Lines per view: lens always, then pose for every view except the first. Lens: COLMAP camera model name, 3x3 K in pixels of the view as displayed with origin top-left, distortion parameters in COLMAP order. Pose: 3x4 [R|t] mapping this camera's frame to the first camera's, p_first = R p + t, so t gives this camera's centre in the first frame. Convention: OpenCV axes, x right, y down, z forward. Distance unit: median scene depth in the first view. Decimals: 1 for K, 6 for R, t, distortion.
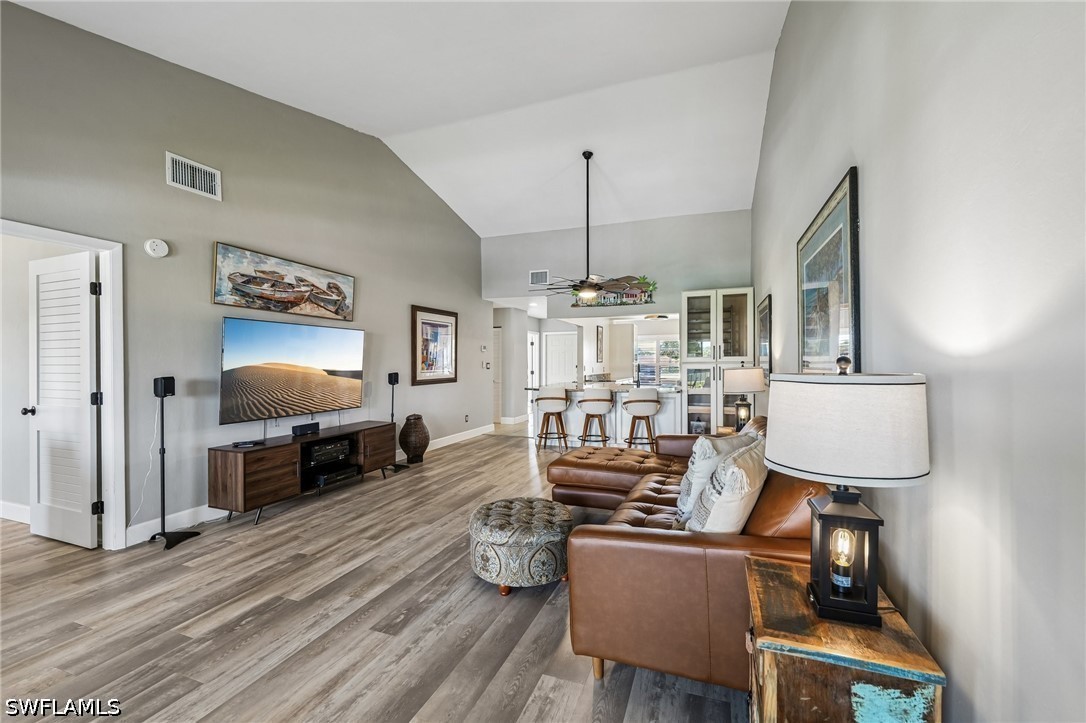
lens RADIAL K [[442.7, 0, 547.8], [0, 442.7, 365.1], [0, 0, 1]] dist [-0.005242, -0.000527]
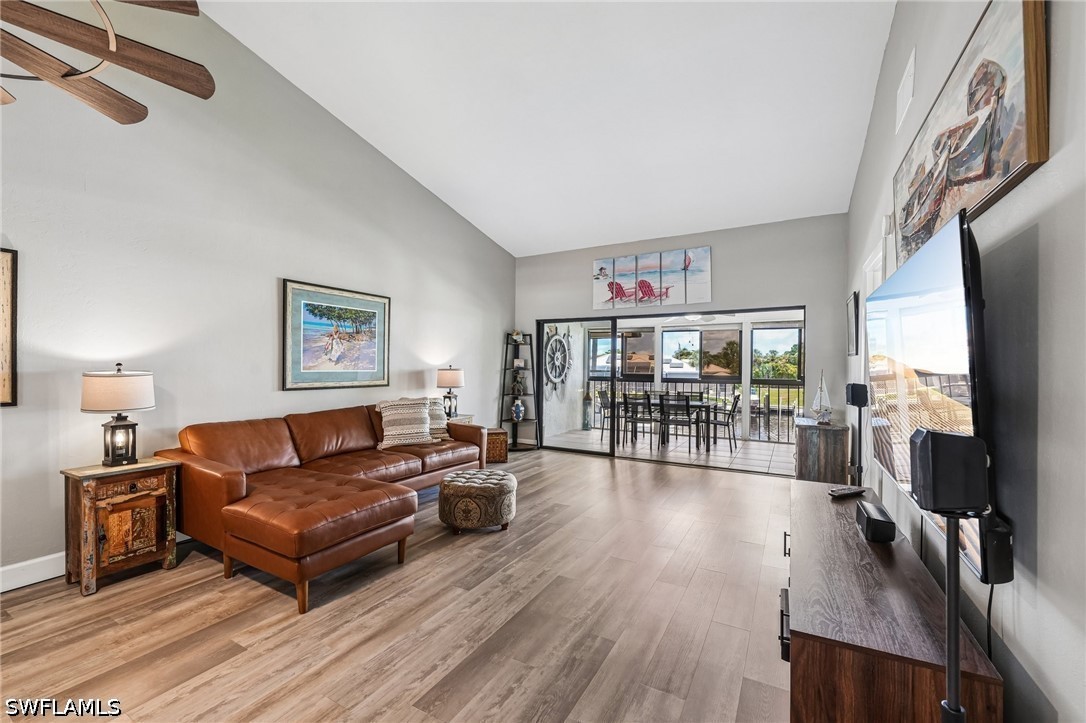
lens RADIAL K [[442.7, 0, 547.9], [0, 442.7, 366.1], [0, 0, 1]] dist [-0.005242, -0.000527]
pose [[-0.988279, -0.001666, 0.152651, -0.315717], [-0.001297, 0.999996, 0.002519, -0.007202], [-0.152655, 0.002292, -0.988277, 1.531228]]
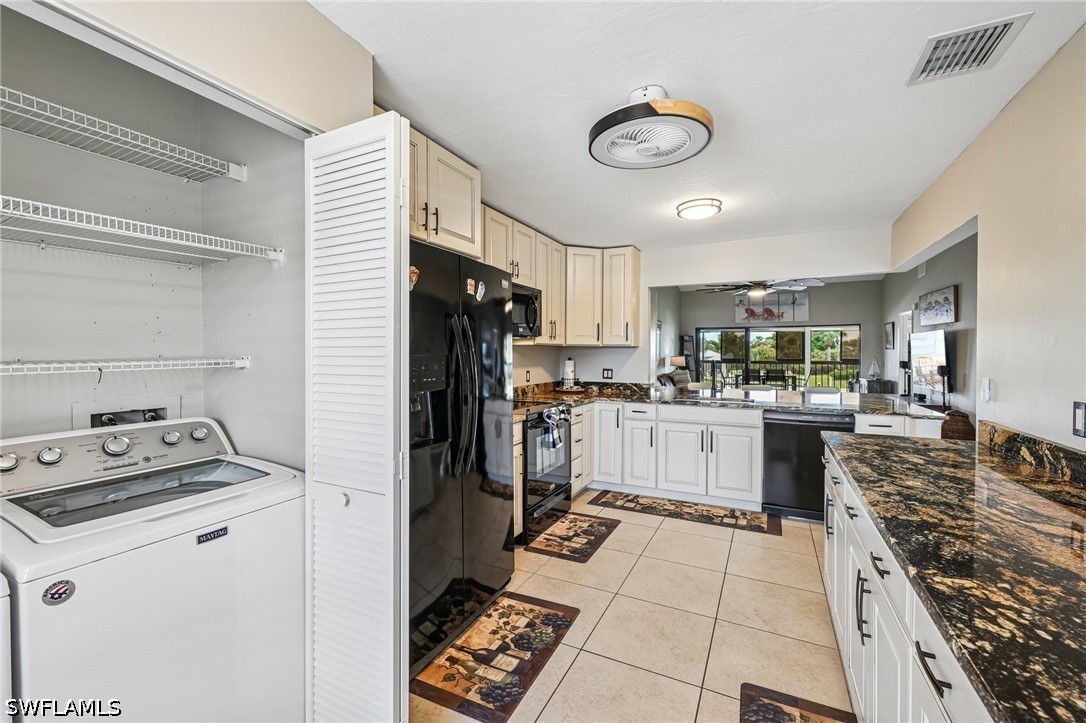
lens RADIAL K [[442.7, 0, 519.1], [0, 442.7, 353.1], [0, 0, 1]] dist [-0.005242, -0.000527]
pose [[-0.988032, 0.004101, 0.154194, 0.722117], [0.004946, 0.999975, 0.005099, -0.031069], [-0.154169, 0.005800, -0.988027, 3.016568]]
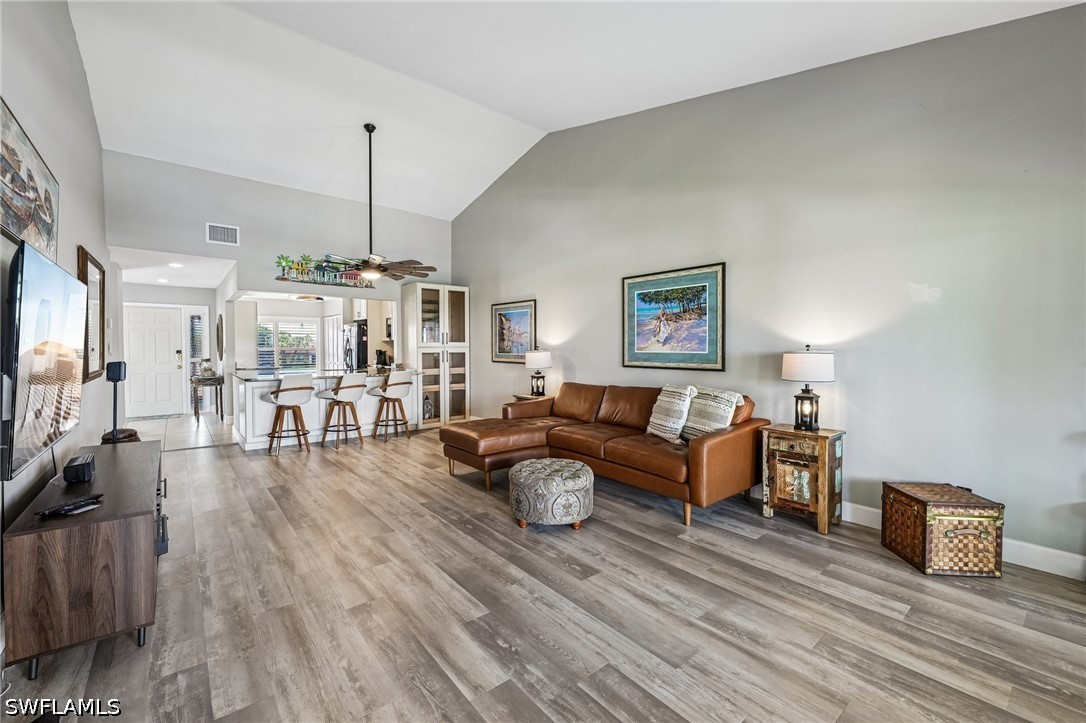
lens RADIAL K [[442.7, 0, 538.8], [0, 442.7, 353.9], [0, 0, 1]] dist [-0.005242, -0.000527]
pose [[0.508368, -0.006479, 0.861115, -0.752303], [-0.000573, 0.999969, 0.007862, 0.004153], [-0.861140, -0.004490, 0.508349, 0.273078]]
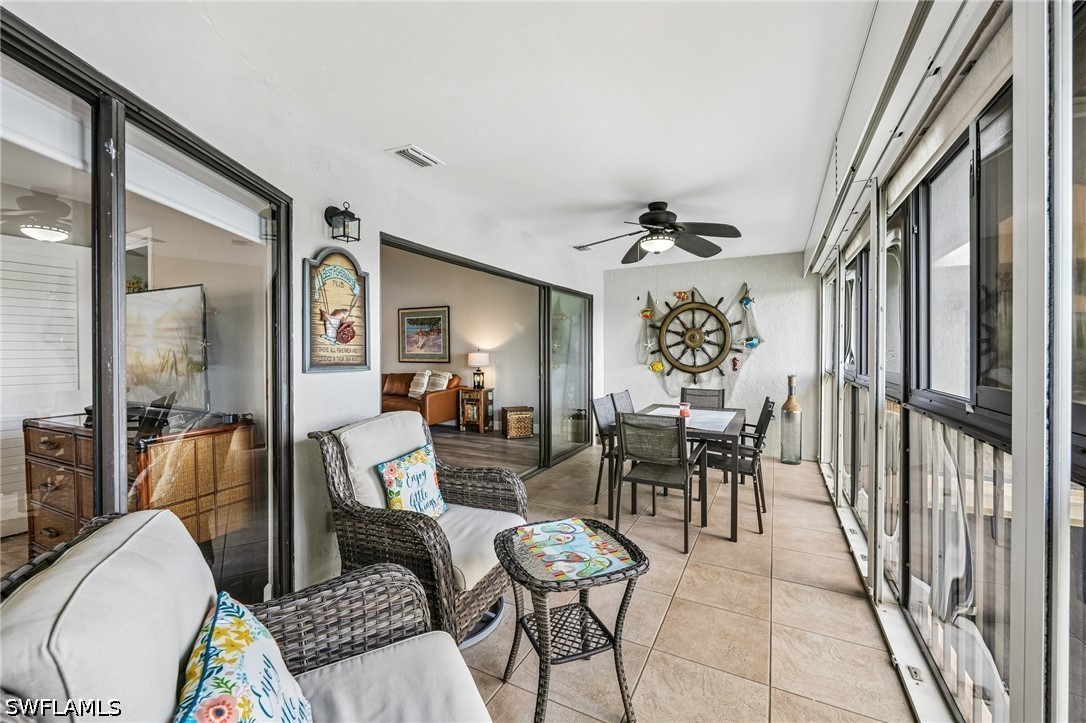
lens RADIAL K [[442.7, 0, 548.7], [0, 442.7, 358.0], [0, 0, 1]] dist [-0.005242, -0.000527]
pose [[0.116630, -0.008069, 0.993143, -1.508731], [0.000806, 0.999967, 0.008029, 0.014745], [-0.993175, -0.000136, 0.116633, -0.216425]]
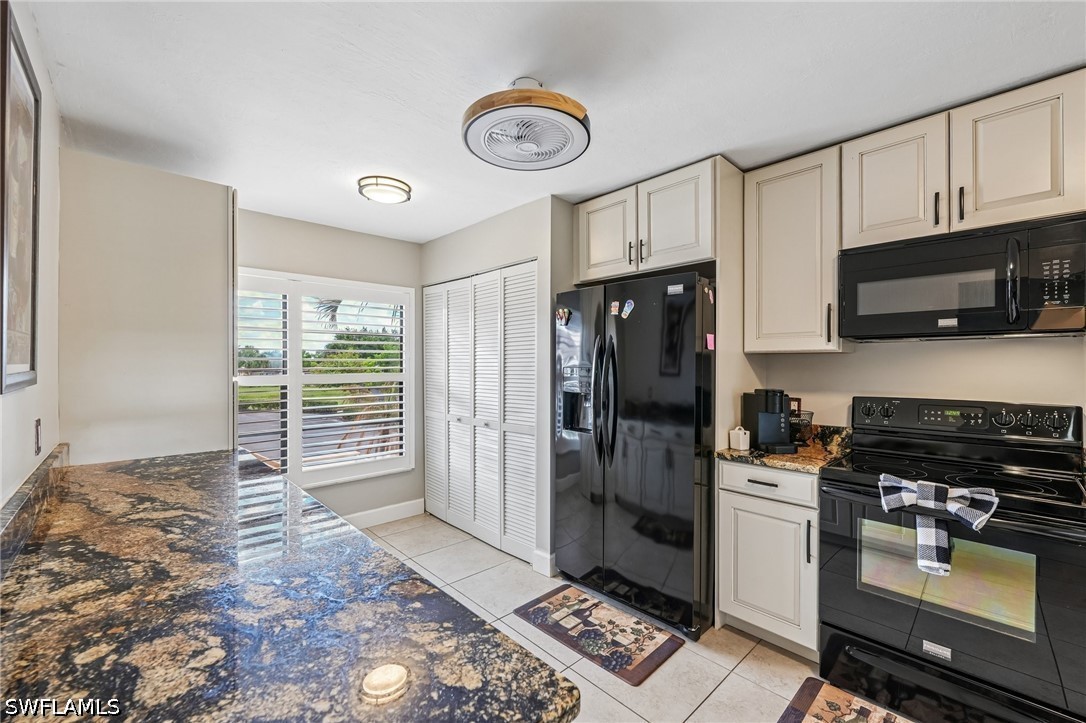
lens RADIAL K [[442.7, 0, 549.7], [0, 442.7, 363.4], [0, 0, 1]] dist [-0.005242, -0.000527]
pose [[0.446189, 0.005732, 0.894920, 0.219952], [0.002494, 0.999968, -0.007649, -0.027921], [-0.894935, 0.005645, 0.446160, 2.217723]]
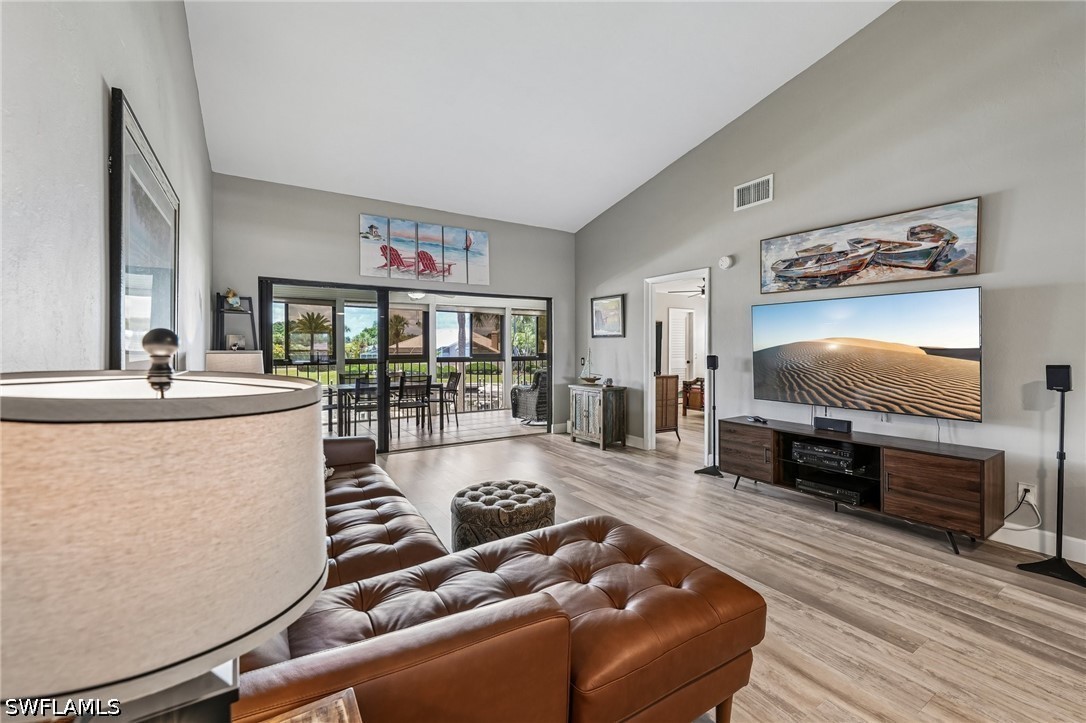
lens RADIAL K [[442.7, 0, 535.3], [0, 442.7, 344.2], [0, 0, 1]] dist [-0.005242, -0.000527]
pose [[-0.611717, -0.001253, -0.791075, 0.468948], [-0.000476, 0.999999, -0.001216, -0.005590], [0.791076, -0.000368, -0.611718, 1.112453]]
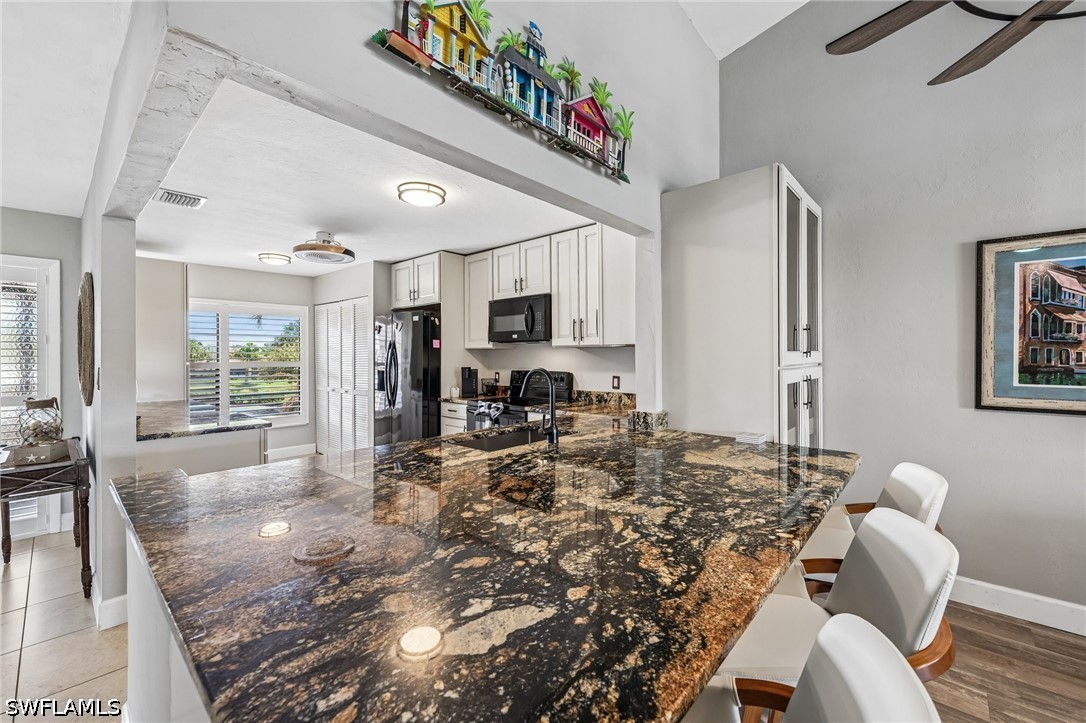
lens RADIAL K [[442.7, 0, 545.6], [0, 442.7, 356.4], [0, 0, 1]] dist [-0.005242, -0.000527]
pose [[0.374859, 0.001270, 0.927081, -0.143091], [0.006503, 0.999971, -0.004000, -0.020226], [-0.927059, 0.007528, 0.374840, 1.589814]]
